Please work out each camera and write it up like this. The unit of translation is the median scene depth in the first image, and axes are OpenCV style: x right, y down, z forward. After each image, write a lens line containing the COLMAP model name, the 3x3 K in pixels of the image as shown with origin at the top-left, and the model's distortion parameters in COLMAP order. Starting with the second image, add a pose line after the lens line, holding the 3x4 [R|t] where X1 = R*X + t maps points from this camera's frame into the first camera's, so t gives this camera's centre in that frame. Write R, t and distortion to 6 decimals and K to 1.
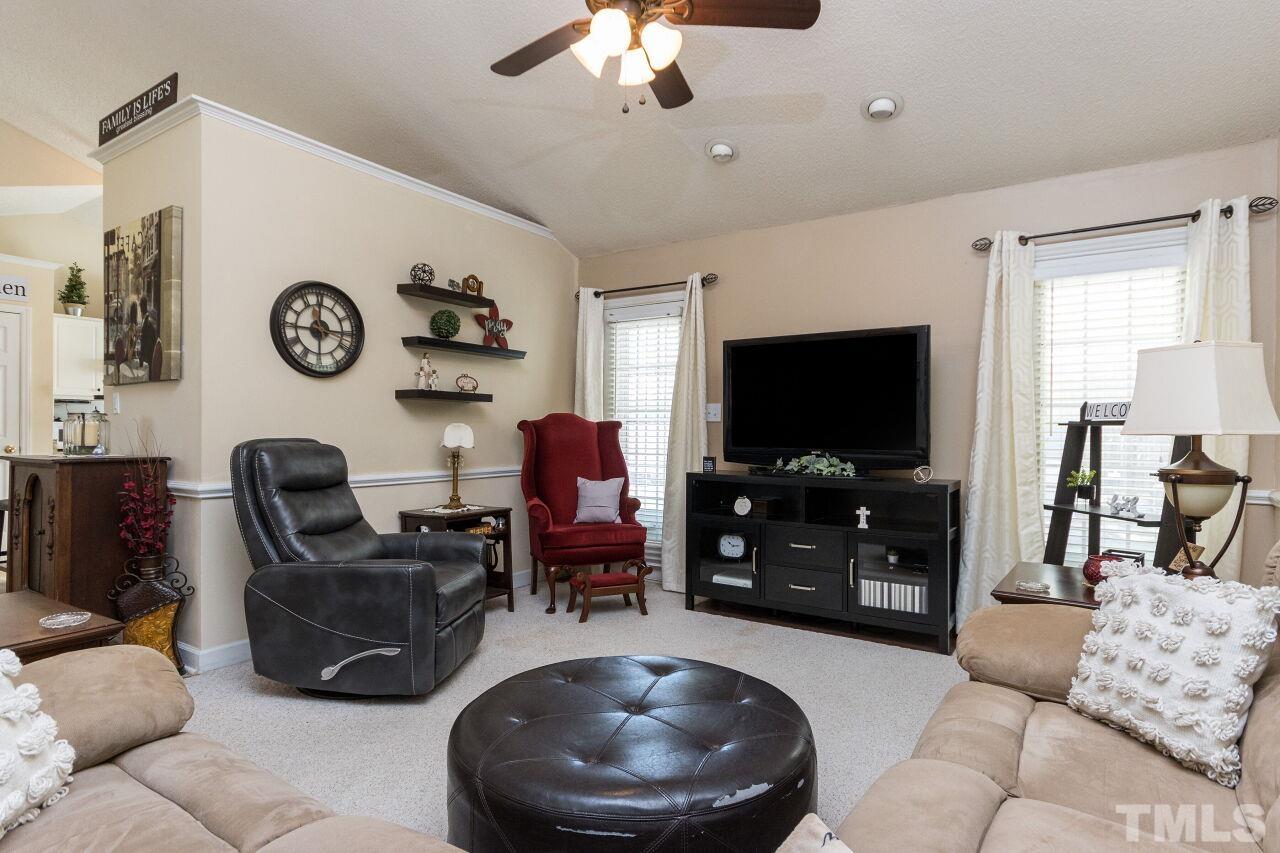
lens RADIAL K [[652.2, 0, 635.2], [0, 652.2, 428.1], [0, 0, 1]] dist [-0.000224, 0.000081]
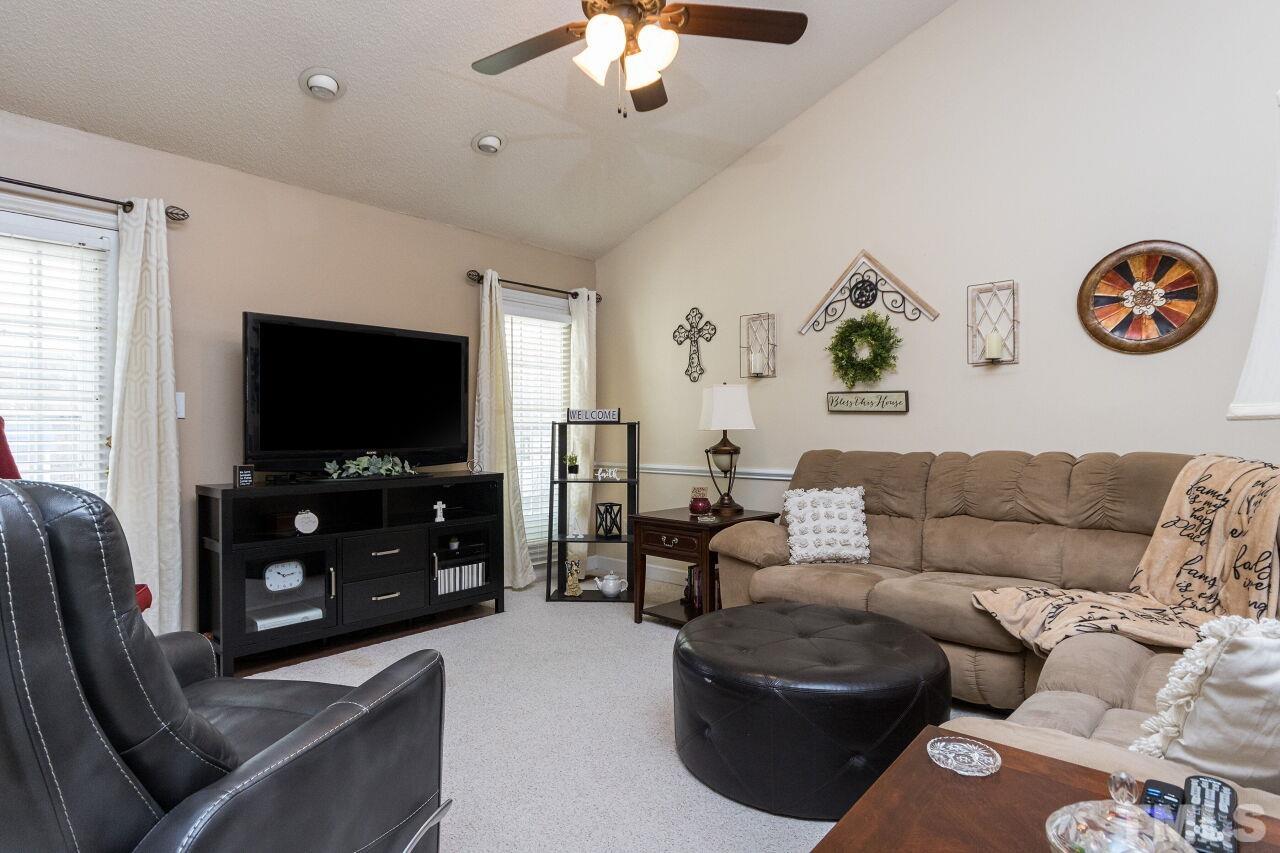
lens RADIAL K [[652.2, 0, 635.2], [0, 652.2, 428.1], [0, 0, 1]] dist [-0.000224, 0.000081]
pose [[0.167433, -0.002786, 0.985880, -0.634934], [0.000446, 0.999996, 0.002750, -0.000464], [-0.985883, -0.000020, 0.167434, 0.509177]]
